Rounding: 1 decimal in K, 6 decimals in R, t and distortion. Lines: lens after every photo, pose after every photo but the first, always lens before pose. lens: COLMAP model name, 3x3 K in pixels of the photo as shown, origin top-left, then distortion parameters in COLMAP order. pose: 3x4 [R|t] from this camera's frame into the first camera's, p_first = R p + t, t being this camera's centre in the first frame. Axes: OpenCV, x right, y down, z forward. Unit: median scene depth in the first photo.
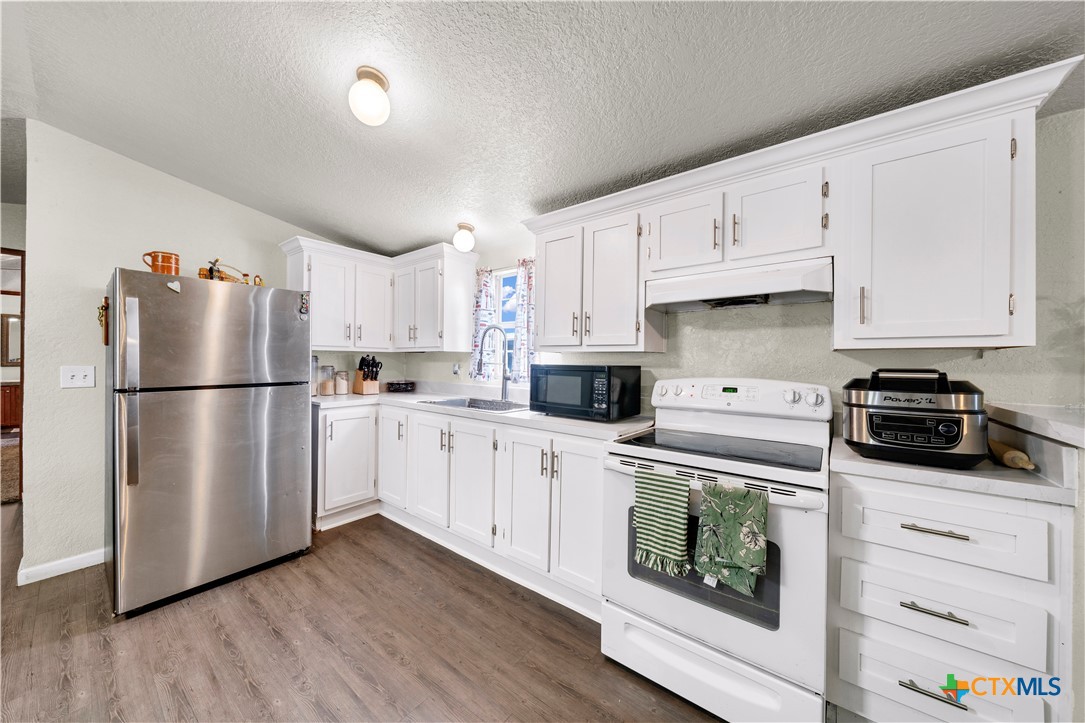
lens RADIAL K [[371.3, 0, 542.3], [0, 371.3, 361.9], [0, 0, 1]] dist [-0.000597, 0.000144]
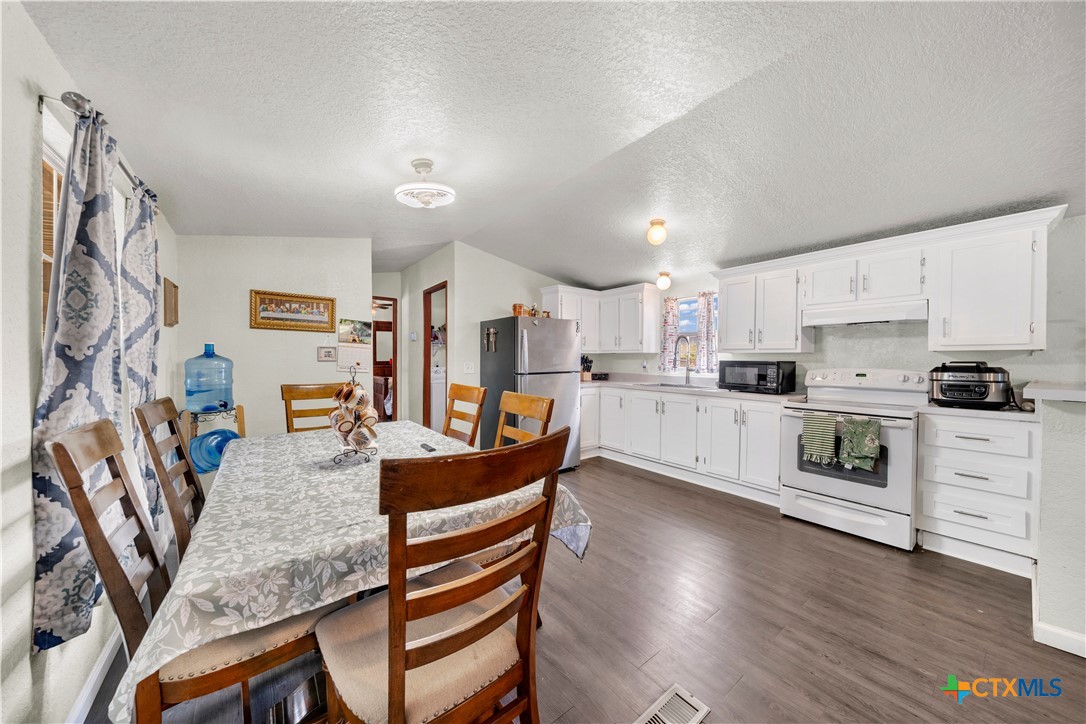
lens RADIAL K [[371.6, 0, 544.6], [0, 371.6, 364.1], [0, 0, 1]] dist [-0.000597, 0.000144]
pose [[0.969626, -0.001994, -0.244584, -0.448566], [0.004586, 0.999939, 0.010031, 0.001642], [0.244549, -0.010848, 0.969576, -0.931583]]
